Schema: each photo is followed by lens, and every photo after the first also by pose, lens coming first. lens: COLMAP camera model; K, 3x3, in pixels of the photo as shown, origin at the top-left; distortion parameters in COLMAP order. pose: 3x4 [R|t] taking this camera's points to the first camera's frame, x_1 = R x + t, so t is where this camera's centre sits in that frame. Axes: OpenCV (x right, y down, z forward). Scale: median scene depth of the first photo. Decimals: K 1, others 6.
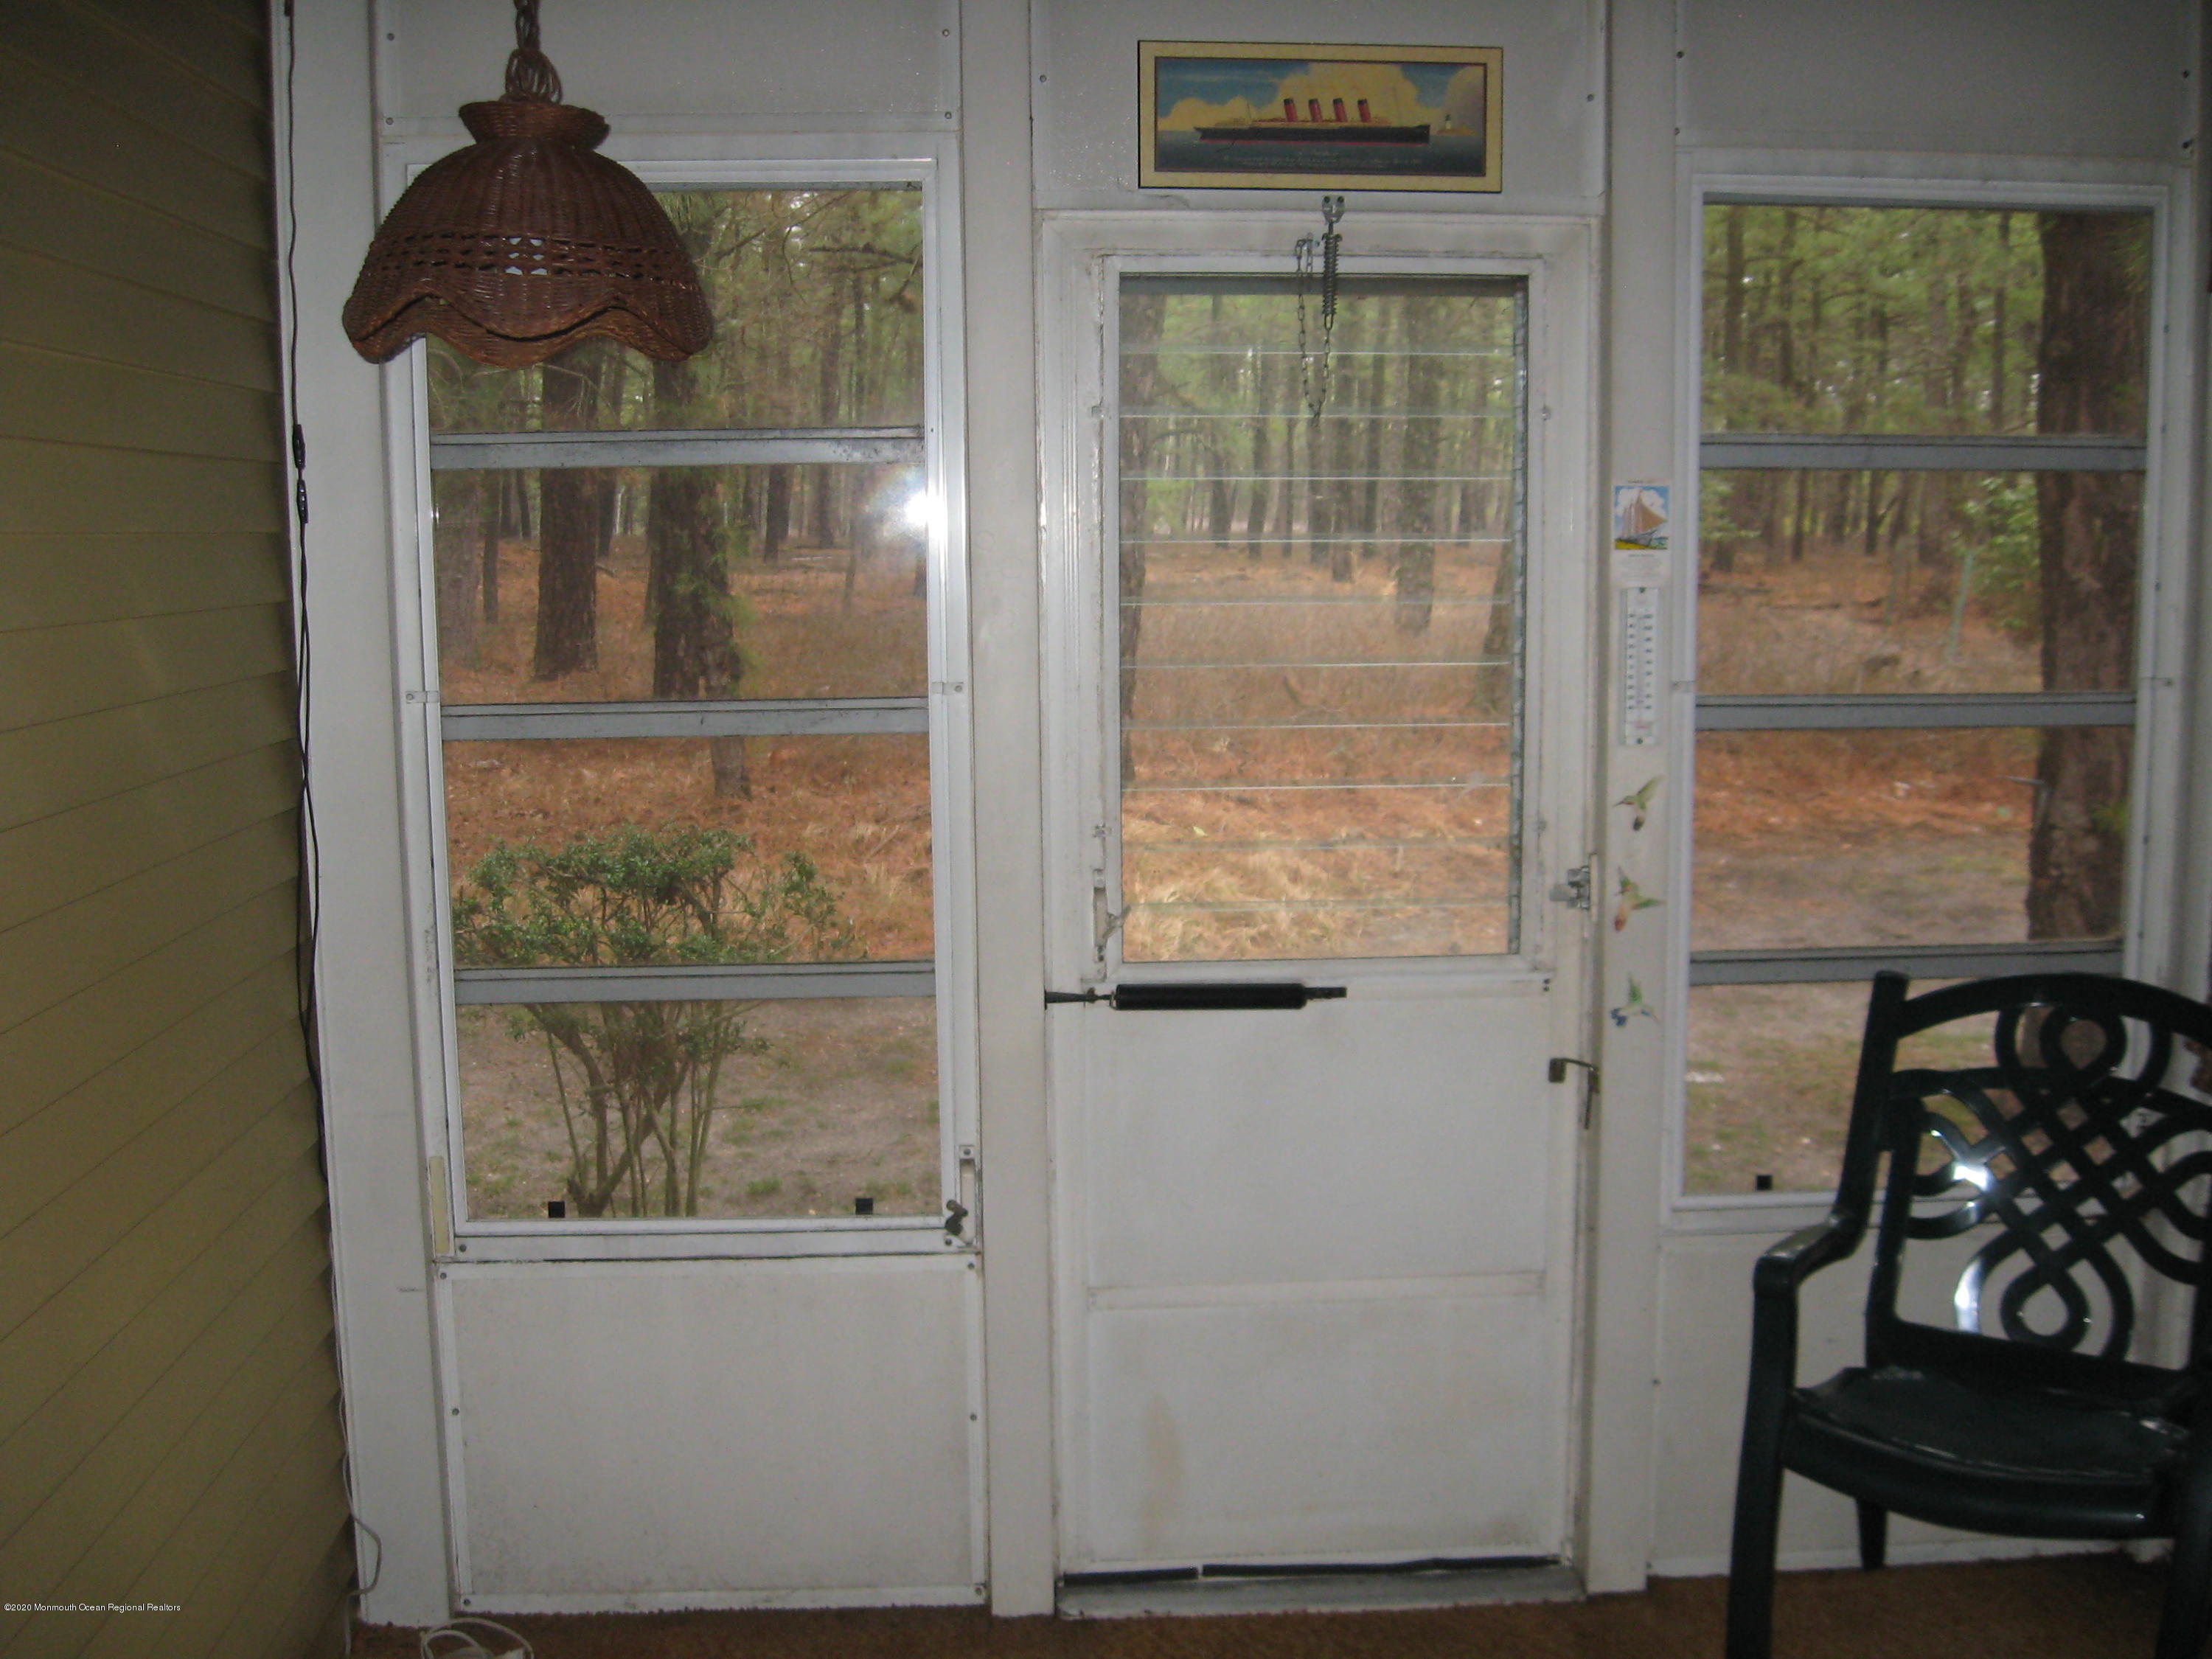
lens RADIAL K [[2298.9, 0, 1089.2], [0, 2298.9, 834.1], [0, 0, 1]] dist [-0.137674, 0.068772]
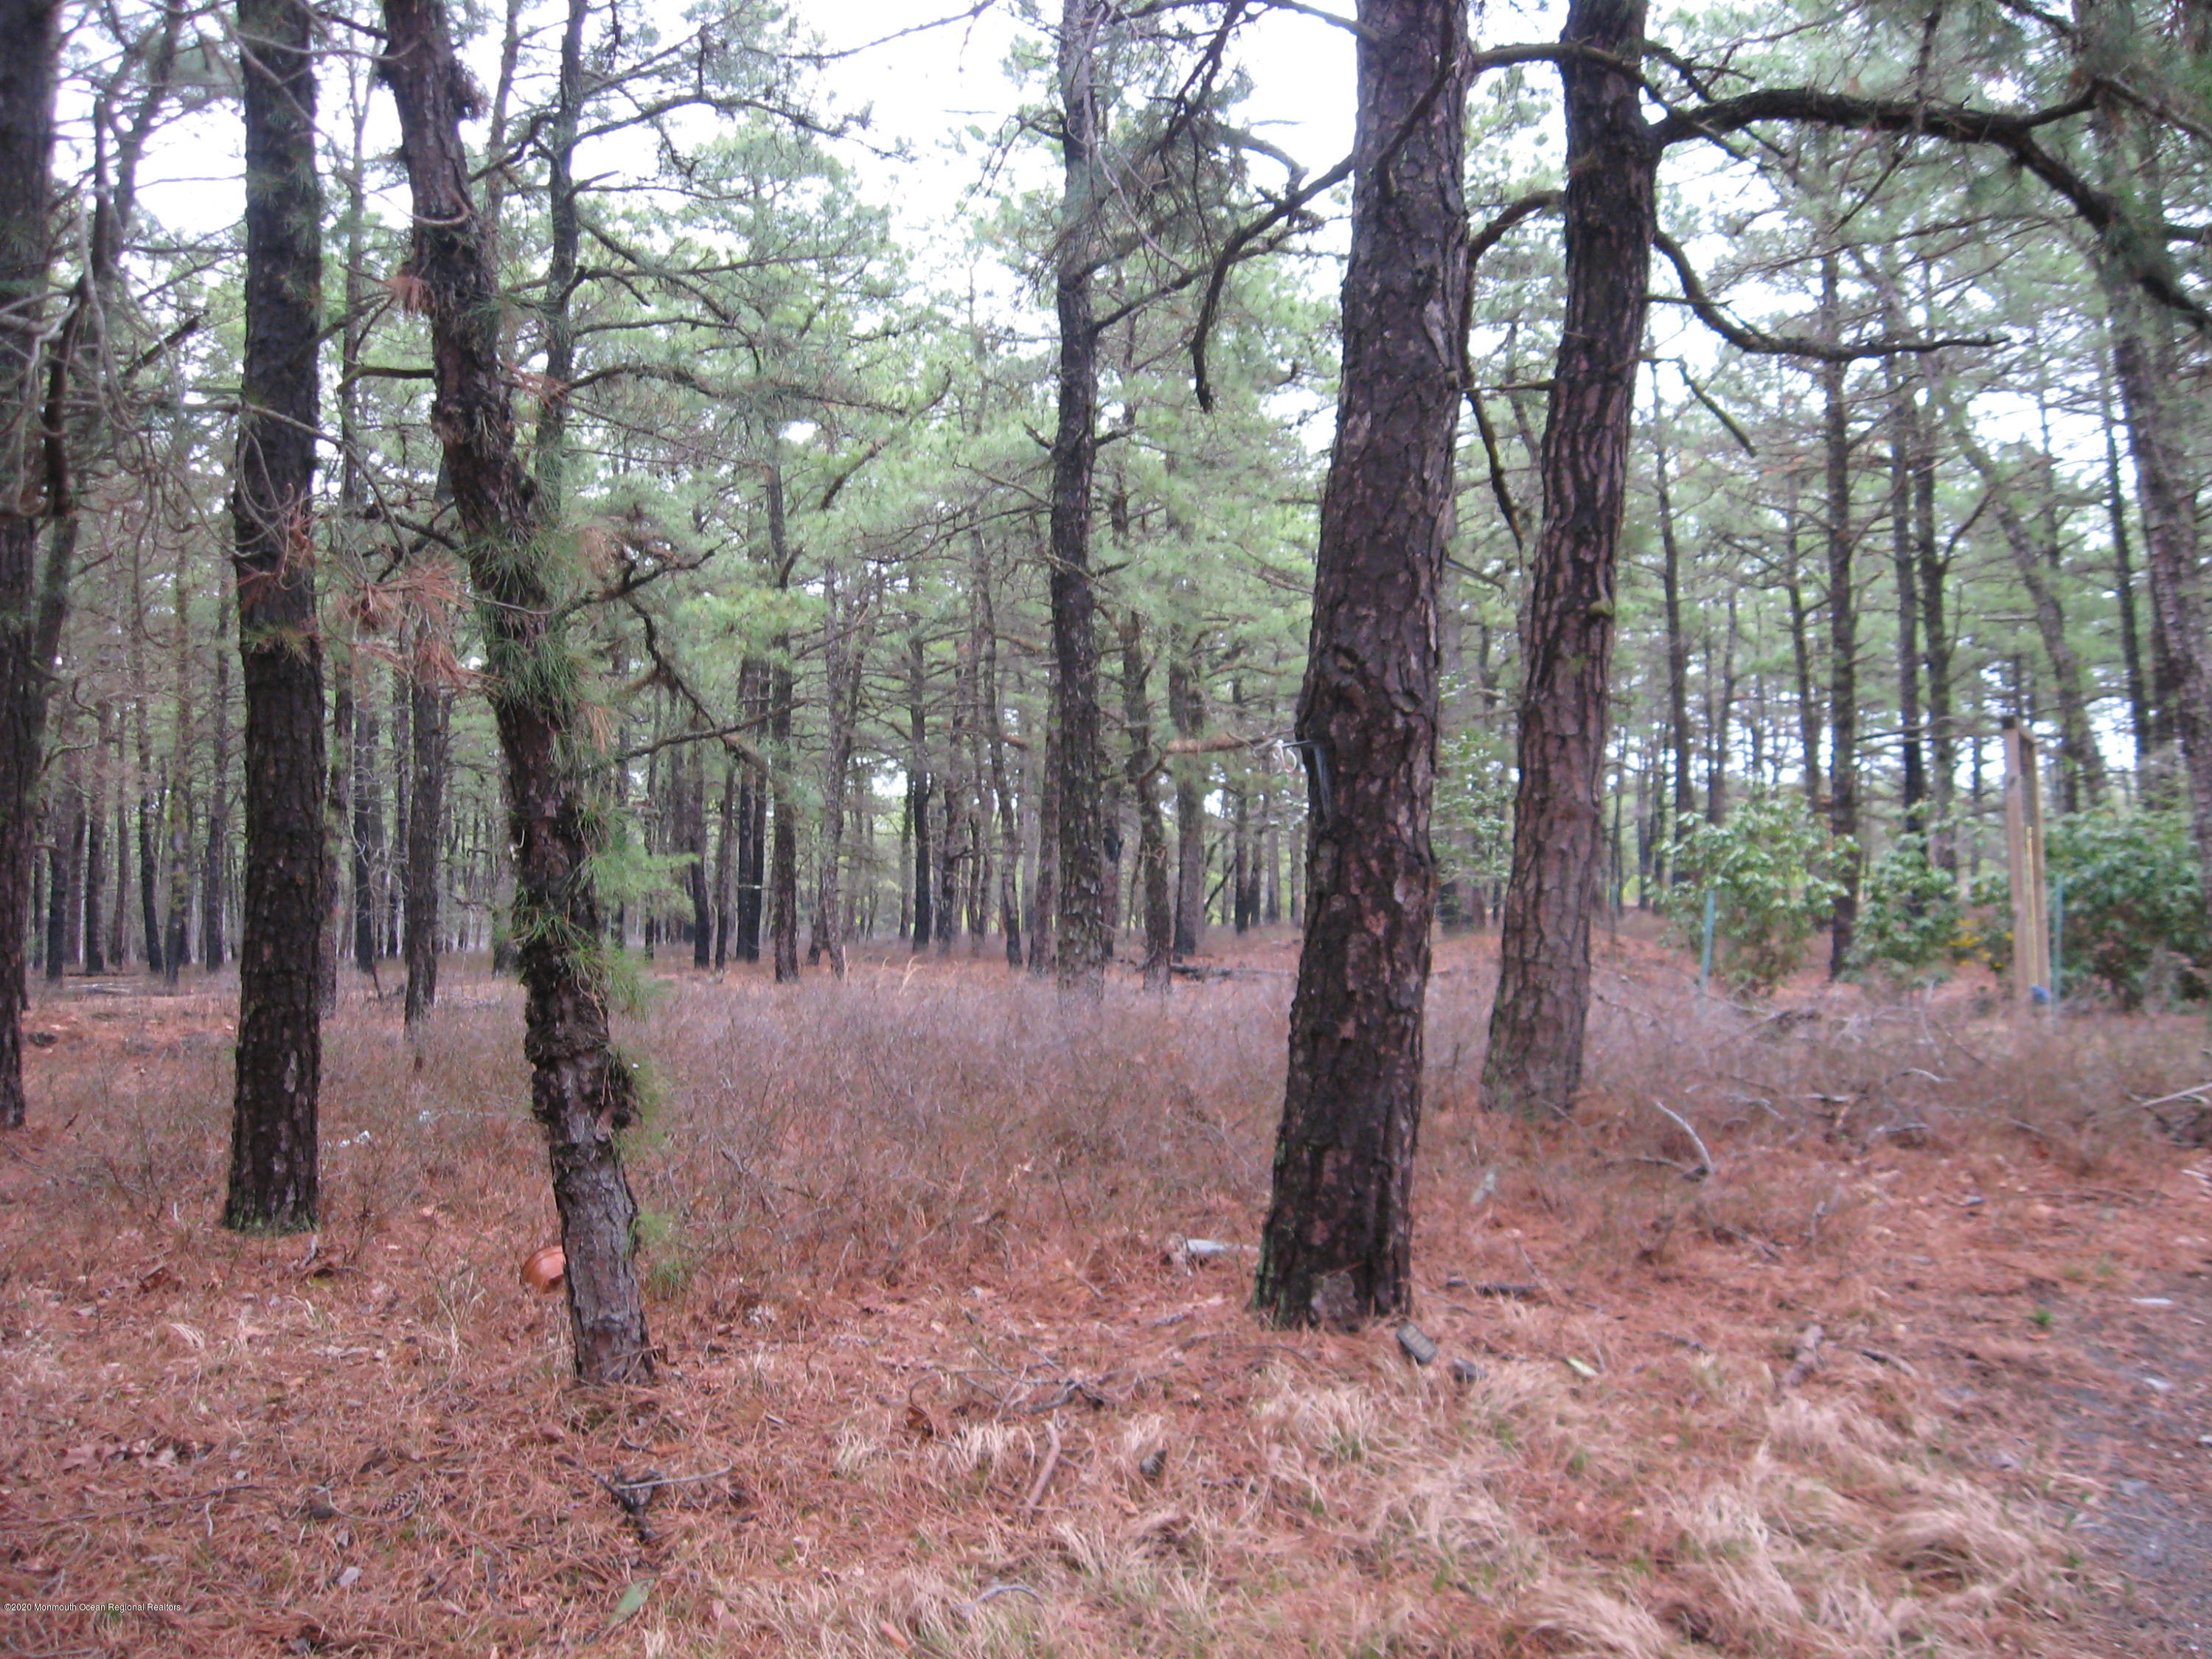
lens RADIAL K [[2298.9, 0, 1089.2], [0, 2298.9, 834.1], [0, 0, 1]] dist [-0.137674, 0.068772]
pose [[0.944146, -0.018429, 0.329011, -0.249404], [0.077595, 0.982793, -0.167623, -0.047201], [-0.320260, 0.183790, 0.929330, 0.609596]]
